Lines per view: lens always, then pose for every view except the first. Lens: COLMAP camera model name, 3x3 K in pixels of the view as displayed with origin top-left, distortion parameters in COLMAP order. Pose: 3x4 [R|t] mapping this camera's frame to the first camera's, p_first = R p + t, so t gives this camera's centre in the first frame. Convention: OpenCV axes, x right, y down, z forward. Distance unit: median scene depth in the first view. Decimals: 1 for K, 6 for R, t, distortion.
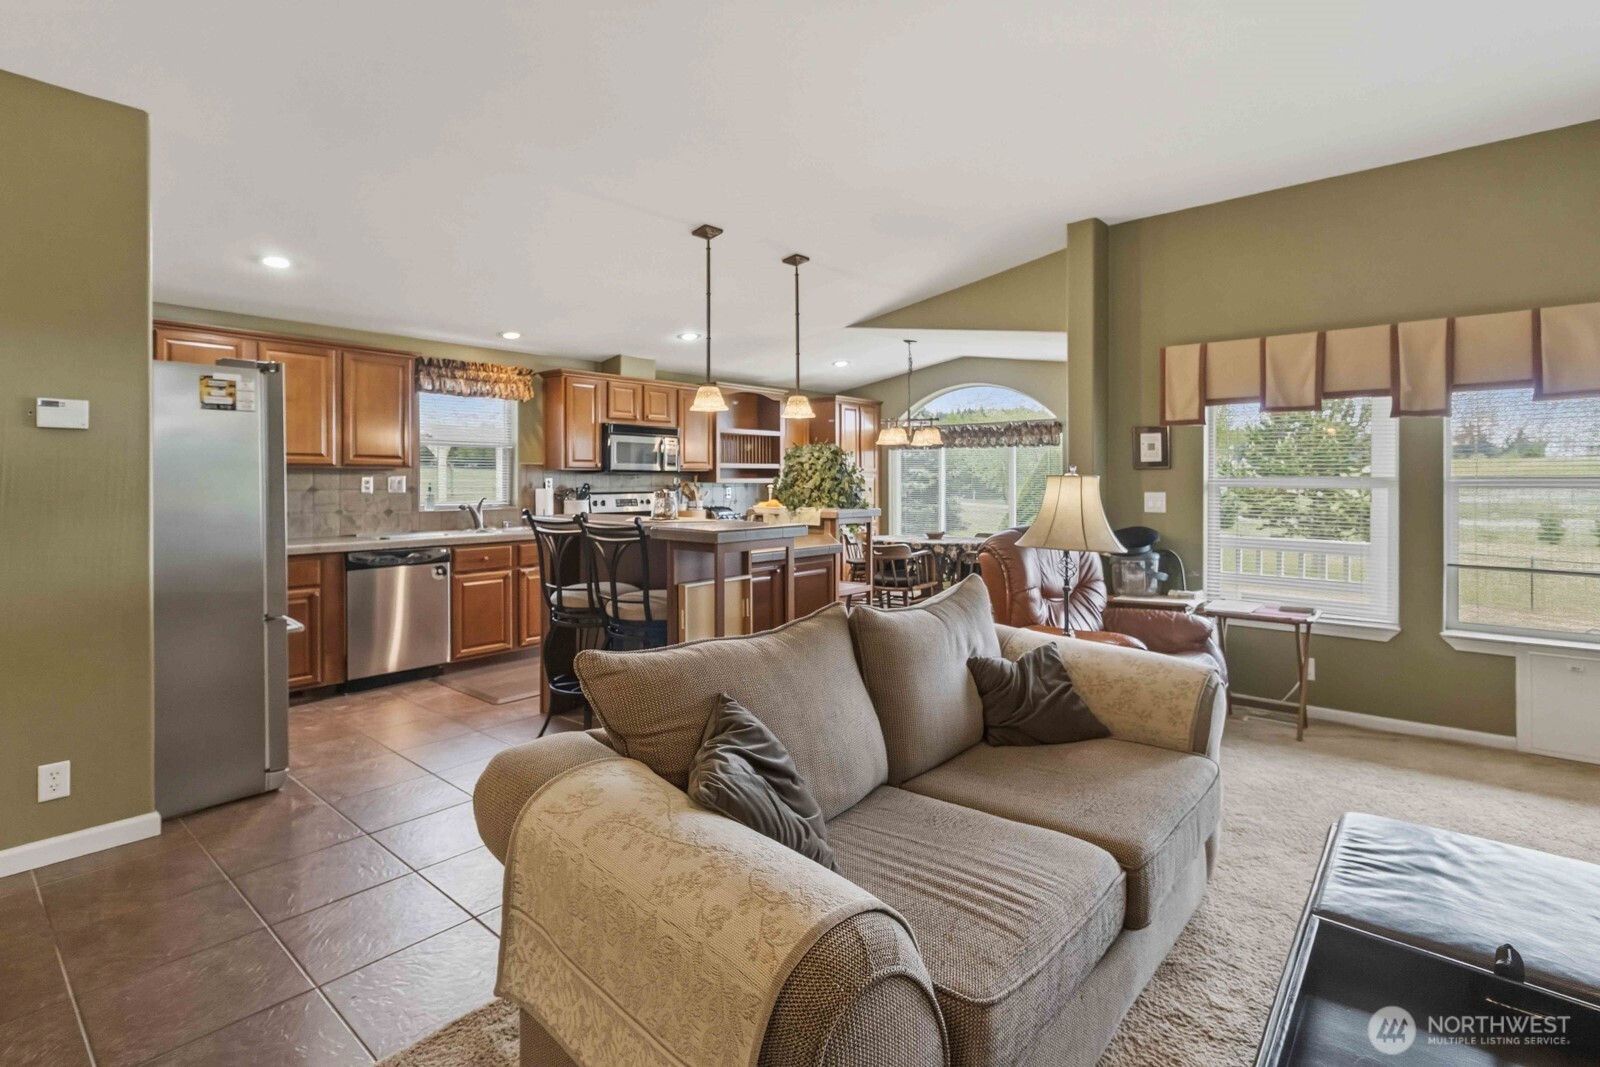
lens RADIAL K [[764.8, 0, 799.3], [0, 764.8, 485.7], [0, 0, 1]] dist [0.003156, 0.000309]
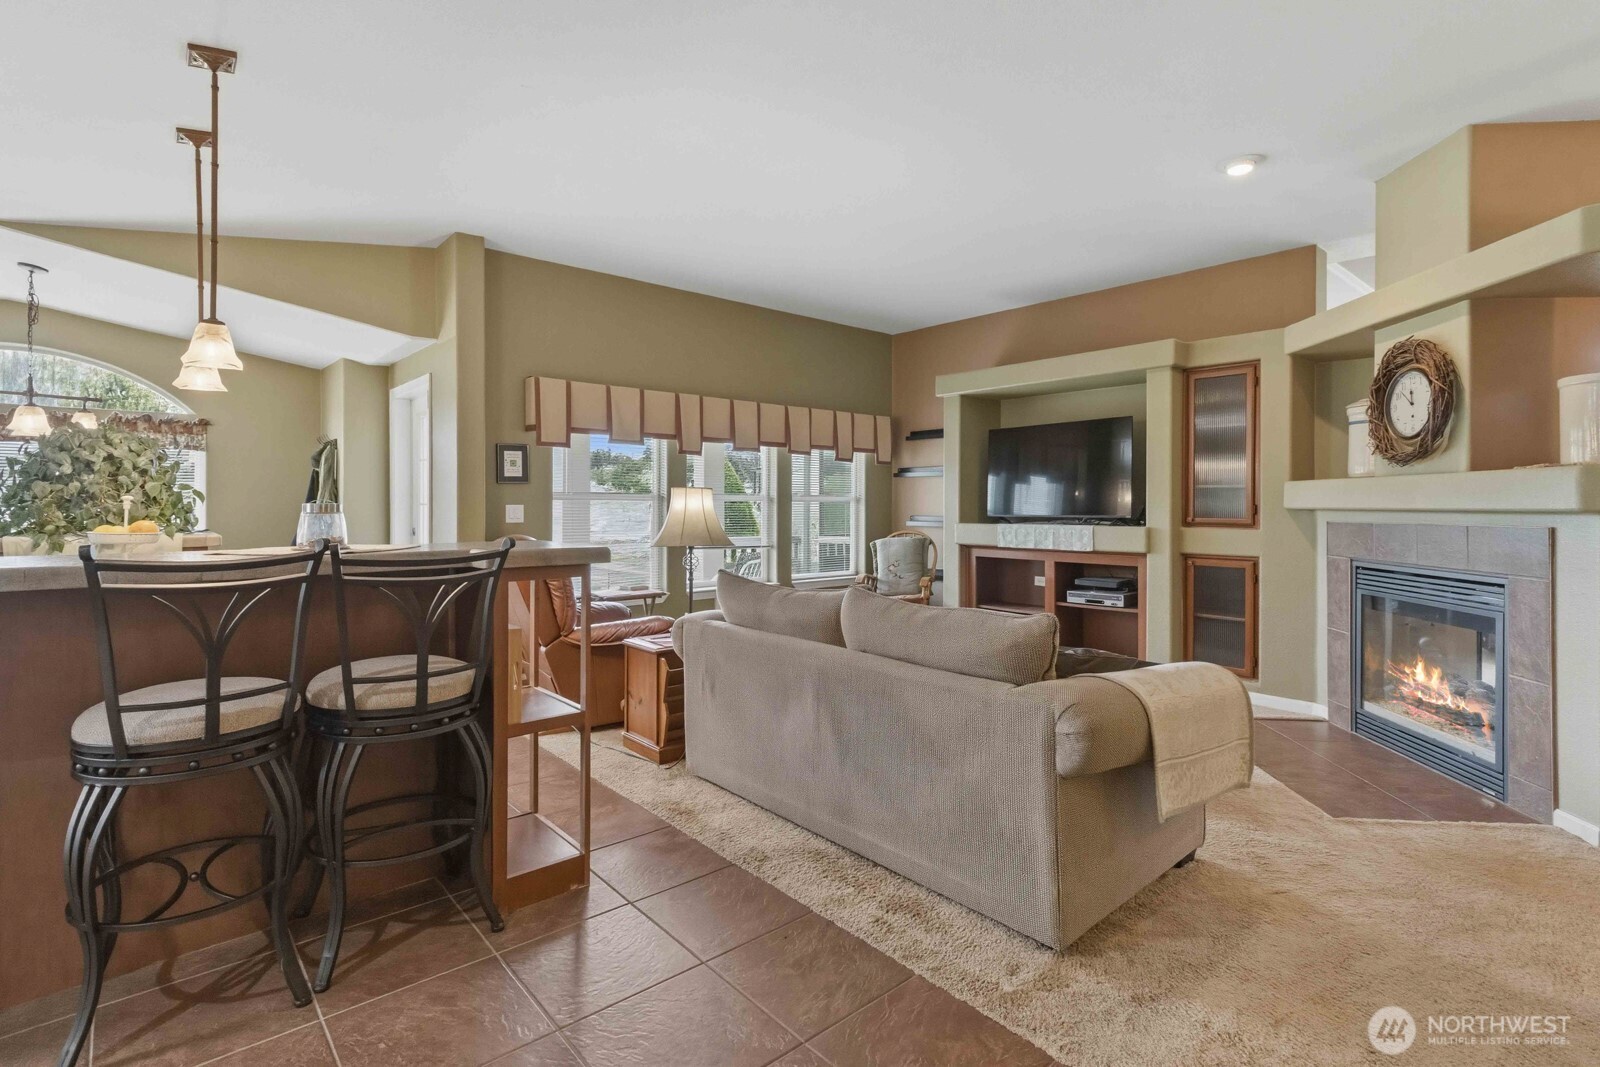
lens RADIAL K [[774.8, 0, 805.8], [0, 774.8, 508.2], [0, 0, 1]] dist [0.001522, 0.000249]
pose [[0.136200, -0.007286, 0.990655, -0.455351], [0.003780, 0.999969, 0.006835, 0.006013], [-0.990674, 0.002814, 0.136224, 0.333065]]
